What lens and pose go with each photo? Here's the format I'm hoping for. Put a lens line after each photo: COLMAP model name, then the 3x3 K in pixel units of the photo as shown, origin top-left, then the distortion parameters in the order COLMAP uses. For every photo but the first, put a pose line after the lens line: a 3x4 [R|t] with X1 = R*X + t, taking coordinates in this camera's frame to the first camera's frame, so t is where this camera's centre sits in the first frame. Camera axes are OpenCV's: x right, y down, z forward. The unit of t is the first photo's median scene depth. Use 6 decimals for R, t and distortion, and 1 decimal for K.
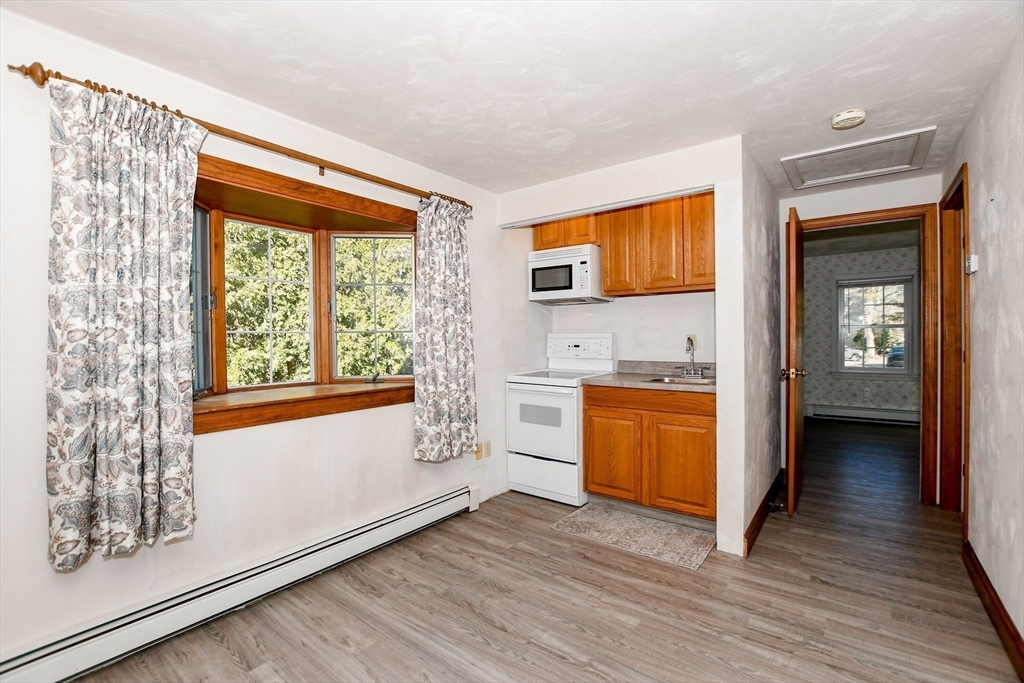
lens RADIAL K [[456.6, 0, 513.0], [0, 456.6, 341.8], [0, 0, 1]] dist [-0.027845, 0.001118]
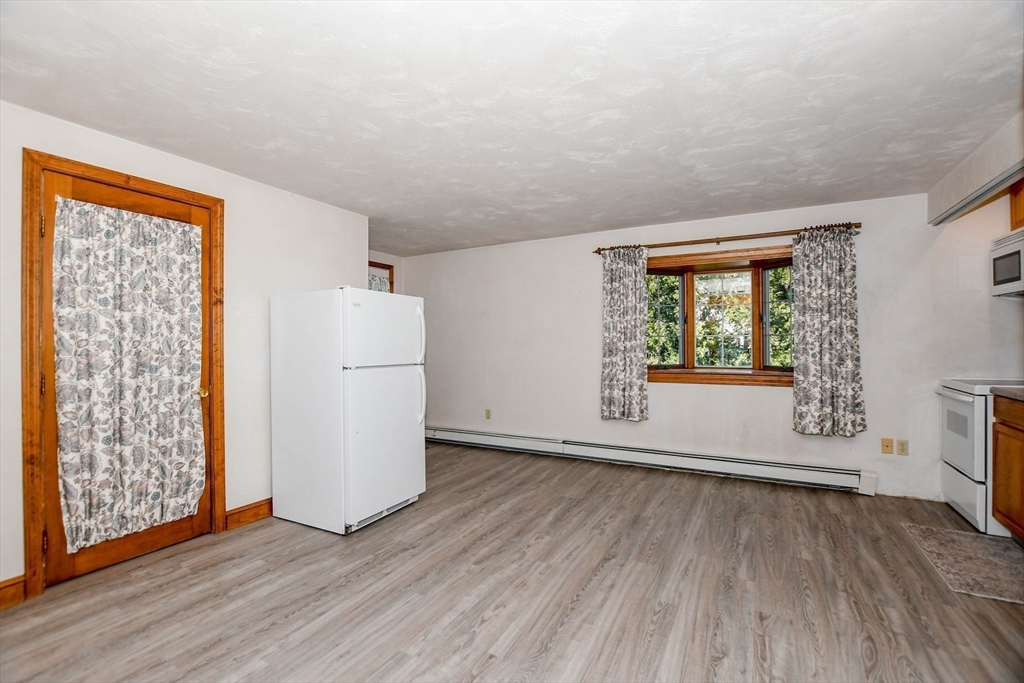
lens RADIAL K [[456.6, 0, 514.9], [0, 456.6, 341.1], [0, 0, 1]] dist [-0.027845, 0.001118]
pose [[0.159180, 0.003191, -0.987244, 1.239020], [-0.008895, 0.999959, 0.001798, 0.001759], [0.987209, 0.008496, 0.159202, -0.035299]]
